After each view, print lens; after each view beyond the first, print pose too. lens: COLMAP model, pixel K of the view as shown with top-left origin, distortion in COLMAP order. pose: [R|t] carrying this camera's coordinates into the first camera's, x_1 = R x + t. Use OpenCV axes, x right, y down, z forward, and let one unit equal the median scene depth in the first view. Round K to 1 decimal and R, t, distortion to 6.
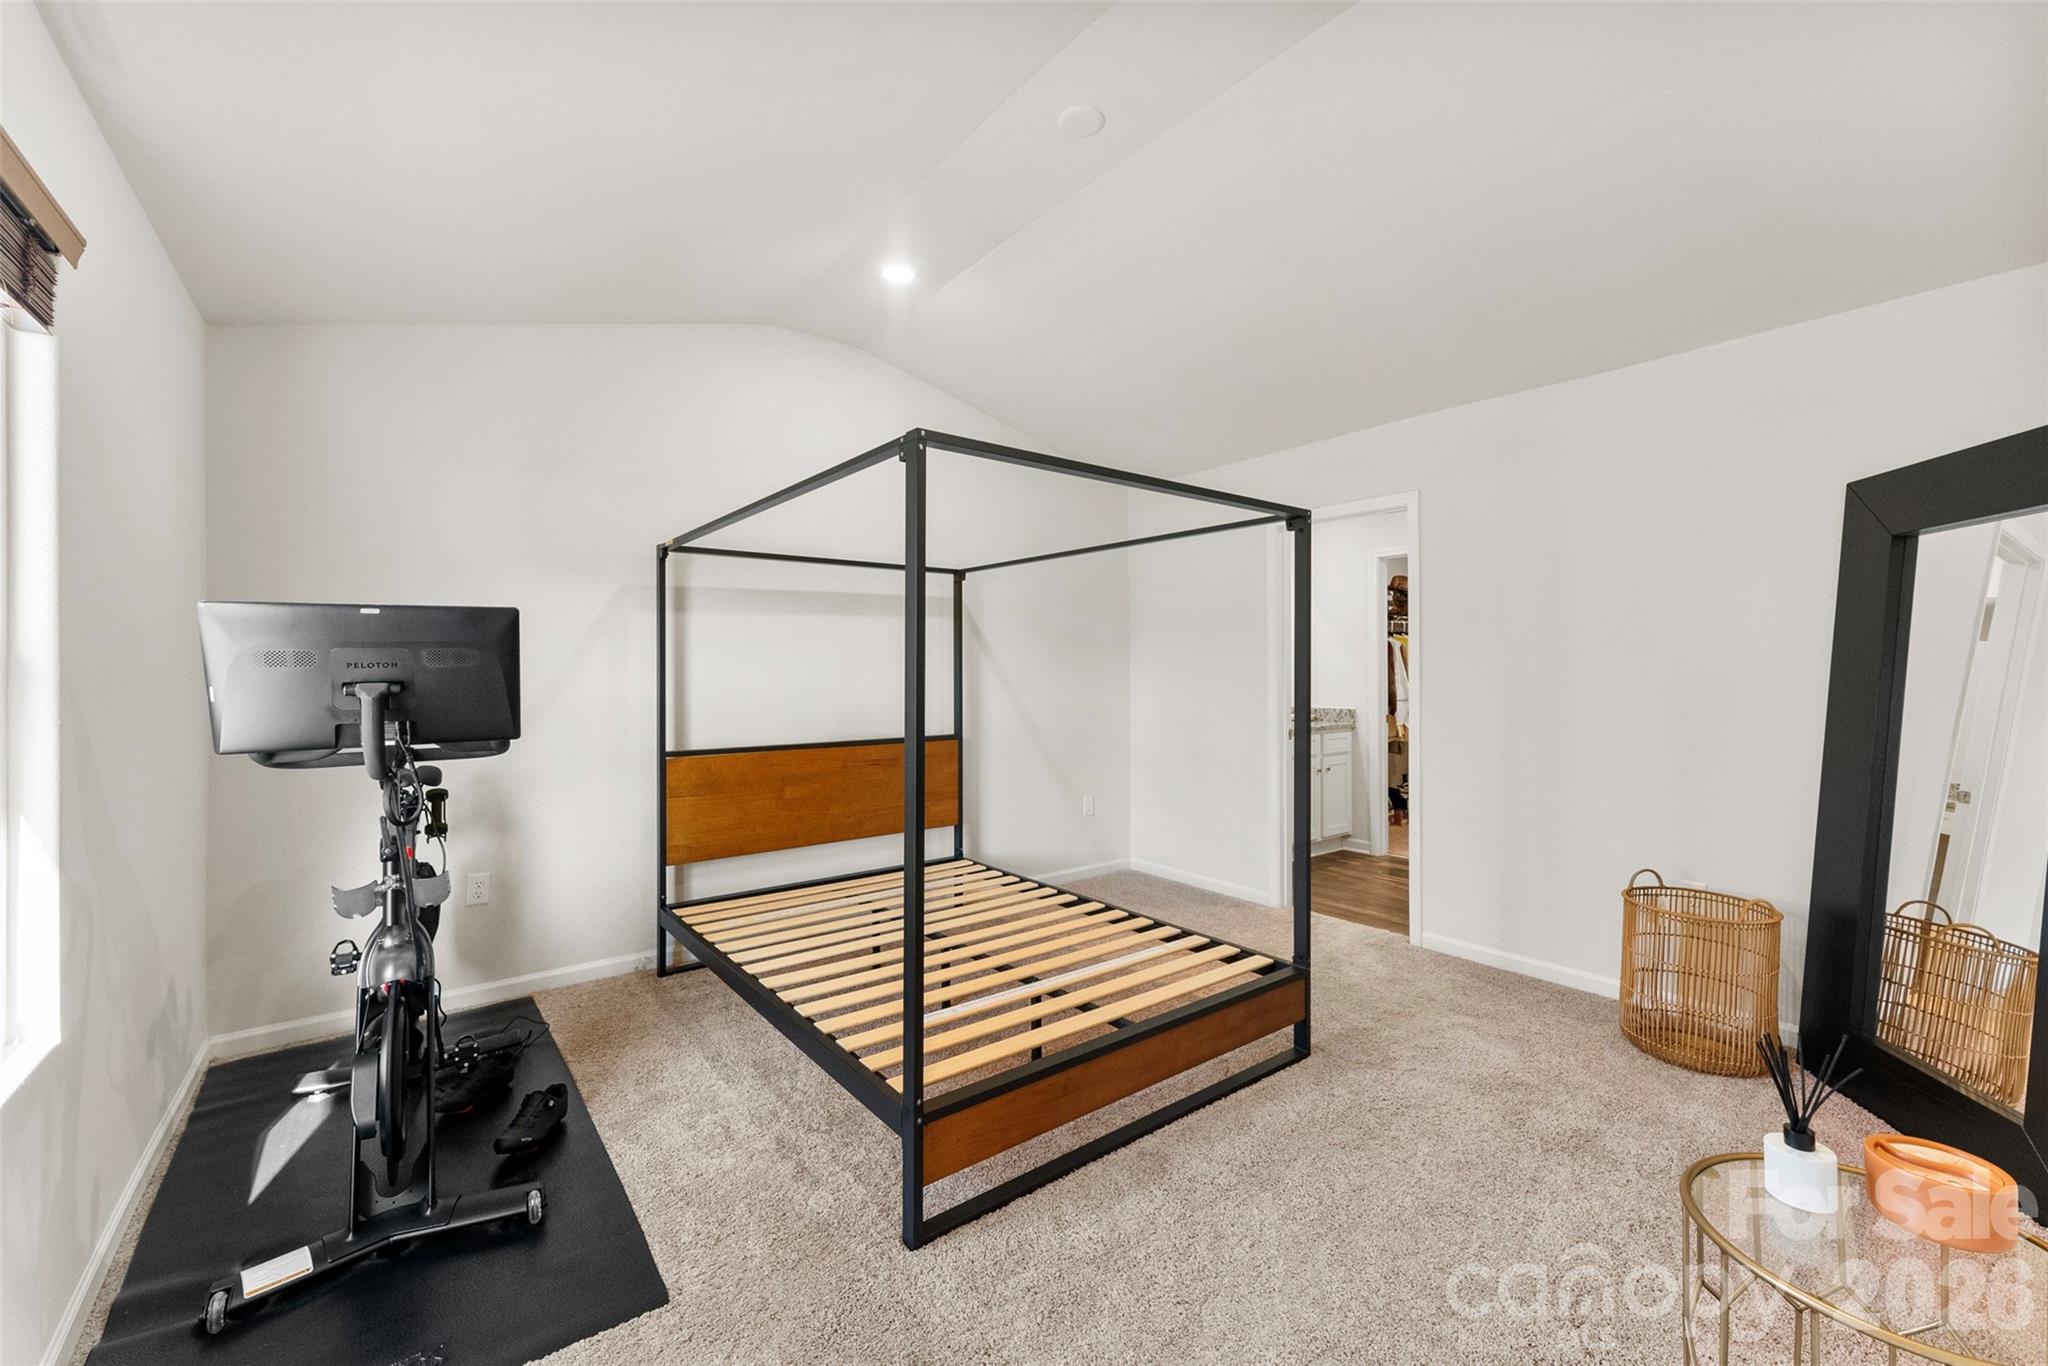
lens RADIAL K [[826.3, 0, 1018.4], [0, 826.3, 677.9], [0, 0, 1]] dist [-0.000326, -0.000081]
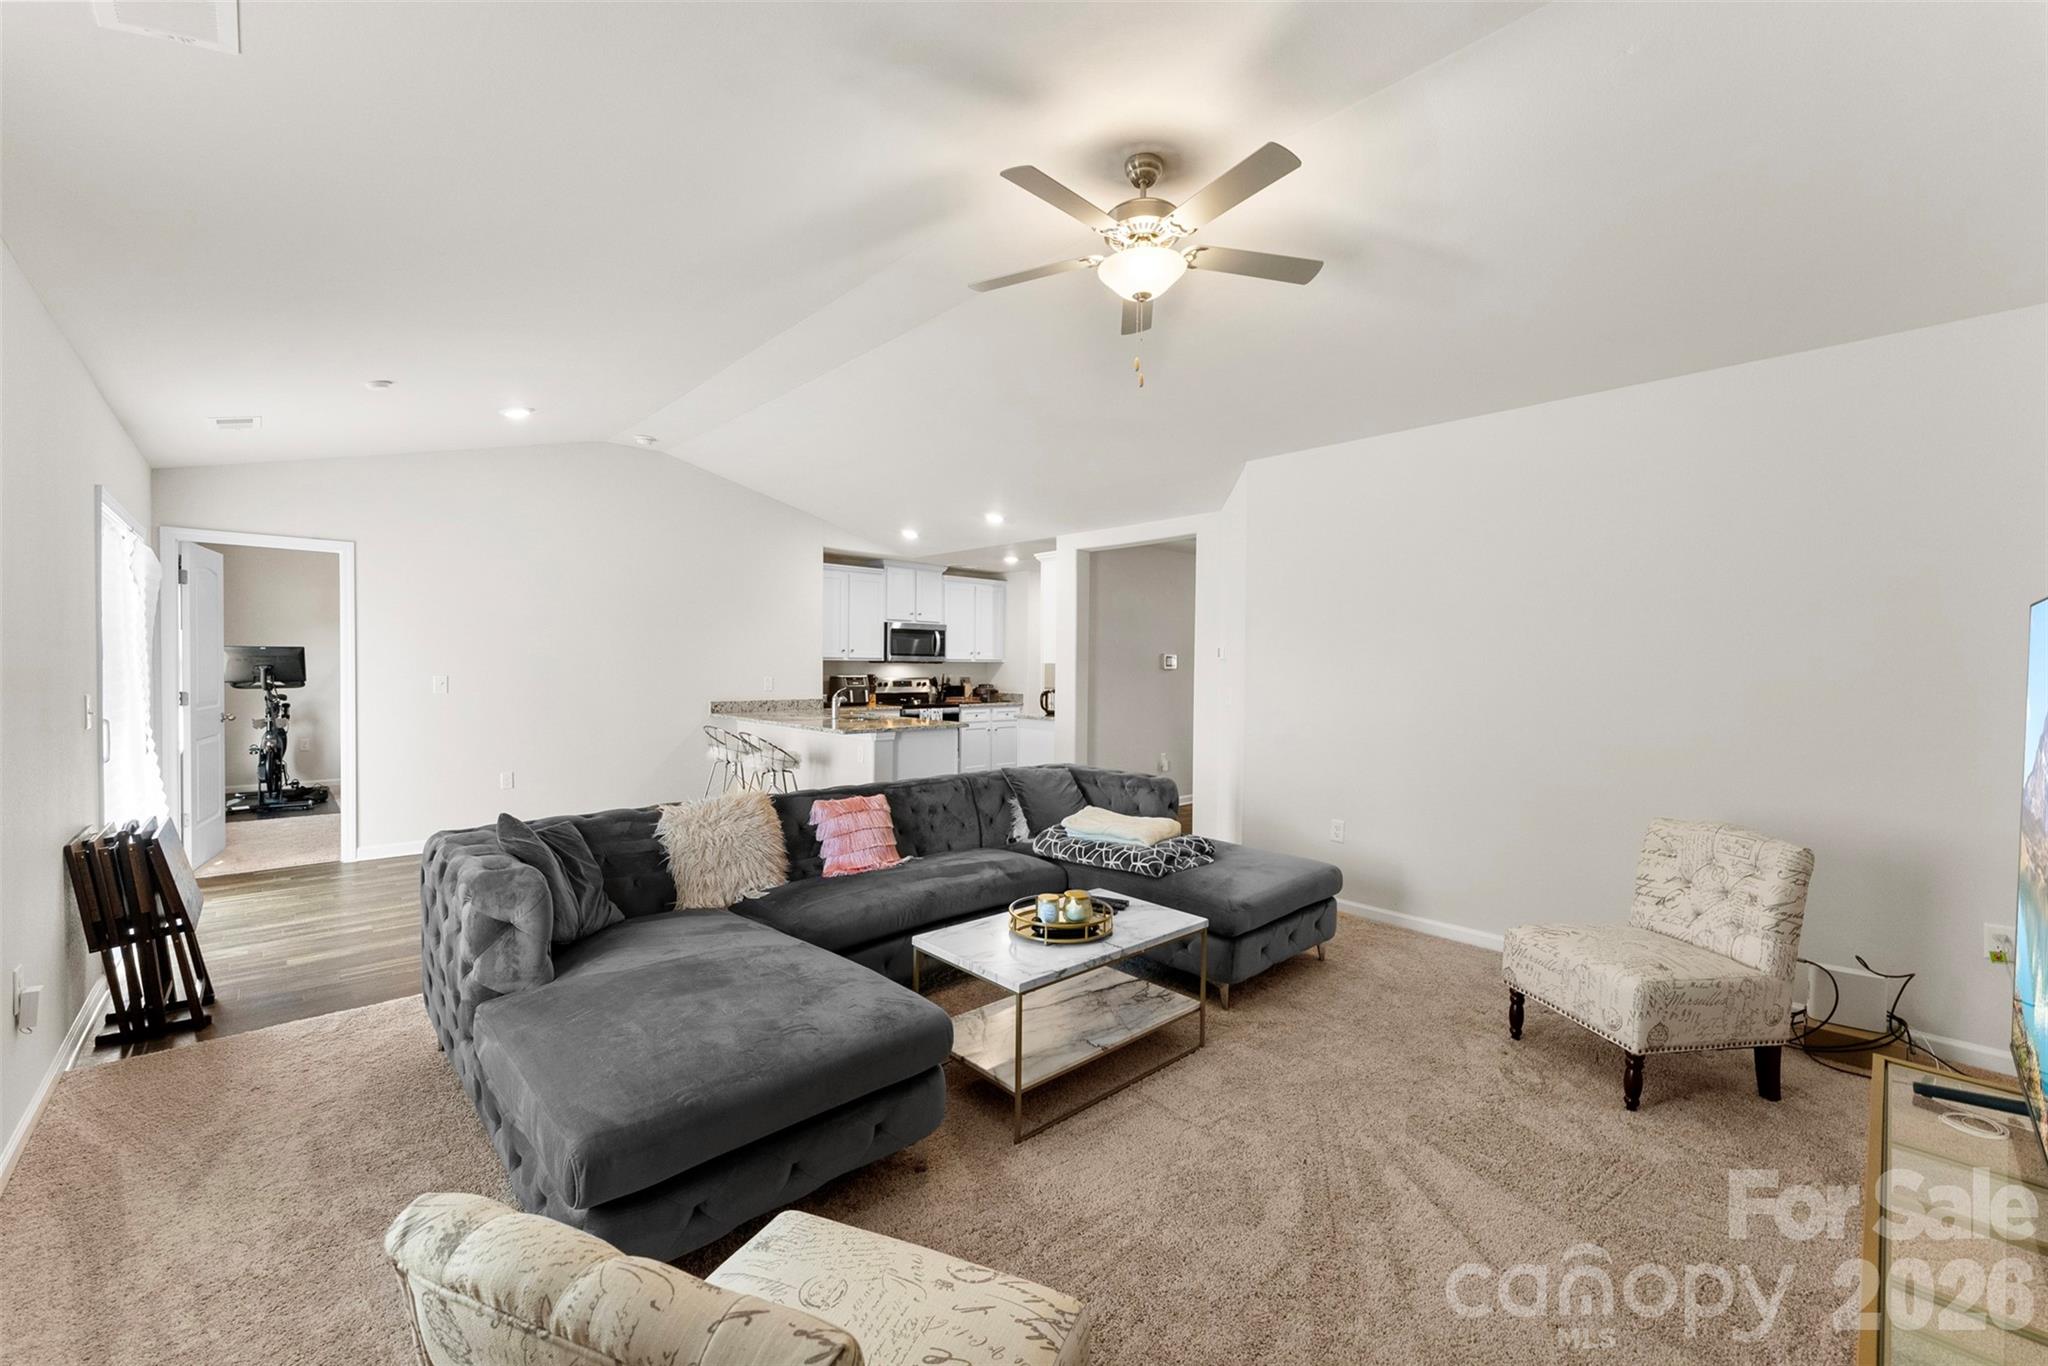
lens RADIAL K [[826.3, 0, 1018.4], [0, 826.3, 677.9], [0, 0, 1]] dist [-0.000326, -0.000081]
pose [[0.996541, 0.007616, 0.082757, 1.854573], [-0.008159, 0.999947, 0.006229, 0.005864], [-0.082705, -0.006883, 0.996550, -2.410127]]
